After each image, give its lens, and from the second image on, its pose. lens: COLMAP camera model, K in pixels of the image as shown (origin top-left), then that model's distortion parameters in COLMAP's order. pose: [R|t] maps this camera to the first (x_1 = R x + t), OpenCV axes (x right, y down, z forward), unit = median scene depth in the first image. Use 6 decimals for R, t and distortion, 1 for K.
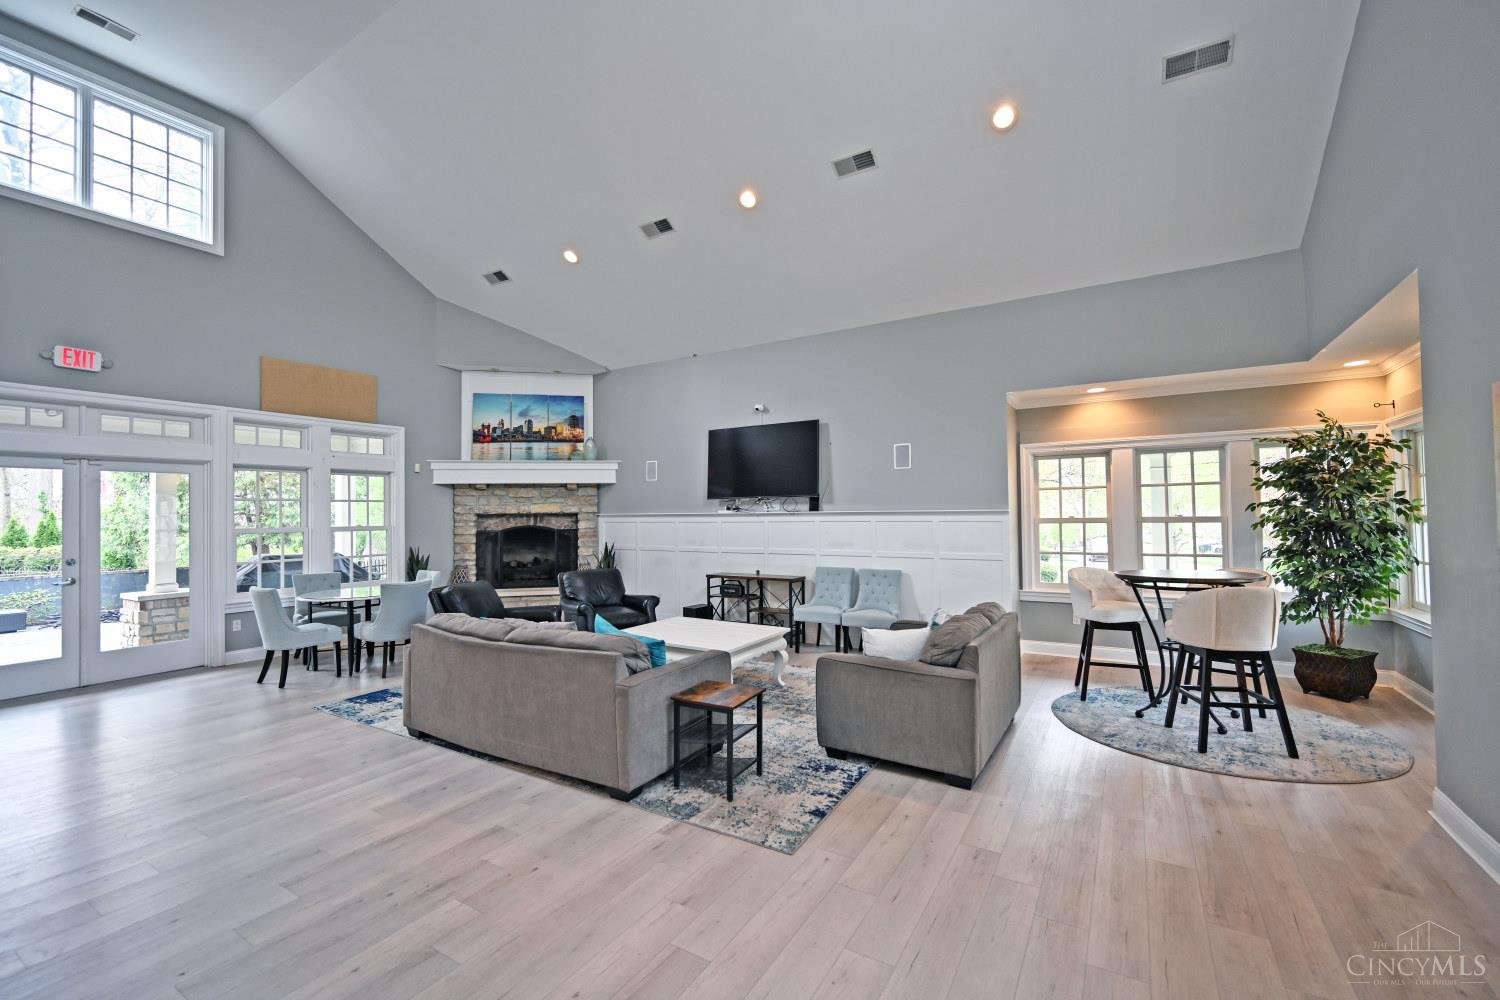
lens RADIAL K [[640.9, 0, 750.0], [0, 640.9, 500.0], [0, 0, 1]] dist [0.000276, 0.000139]
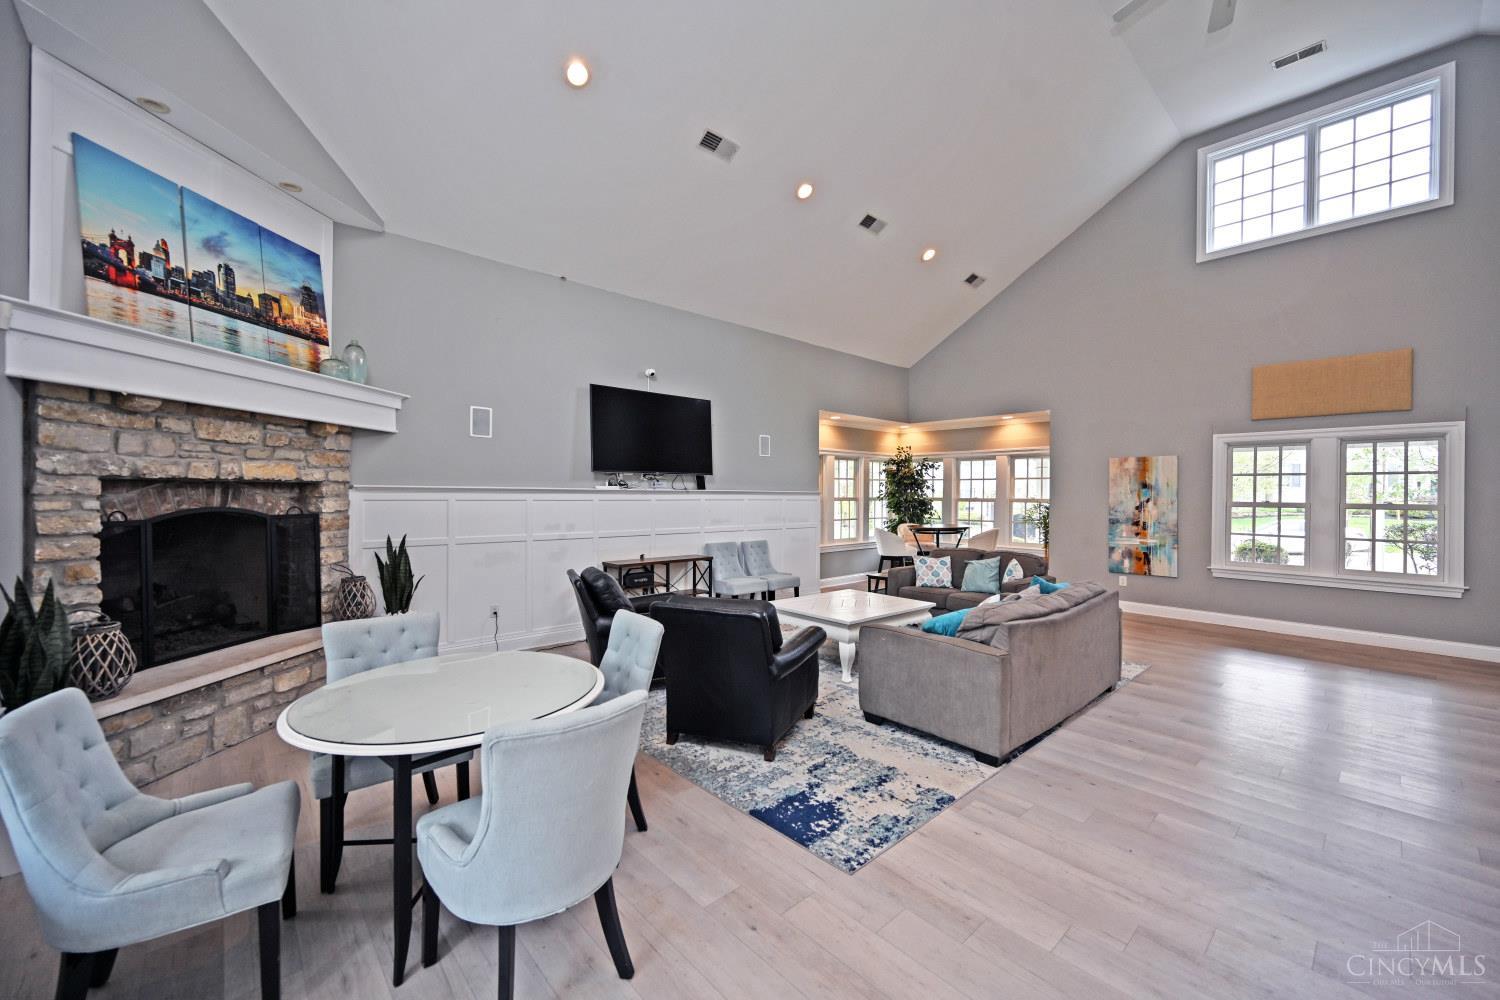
lens RADIAL K [[606.1, 0, 750.0], [0, 606.1, 500.0], [0, 0, 1]] dist [-0.000646, 0.000110]
pose [[0.254951, 0.003279, 0.966948, -0.661946], [-0.032491, 0.999459, 0.005178, 0.021324], [-0.966408, -0.032737, 0.254920, 0.553999]]
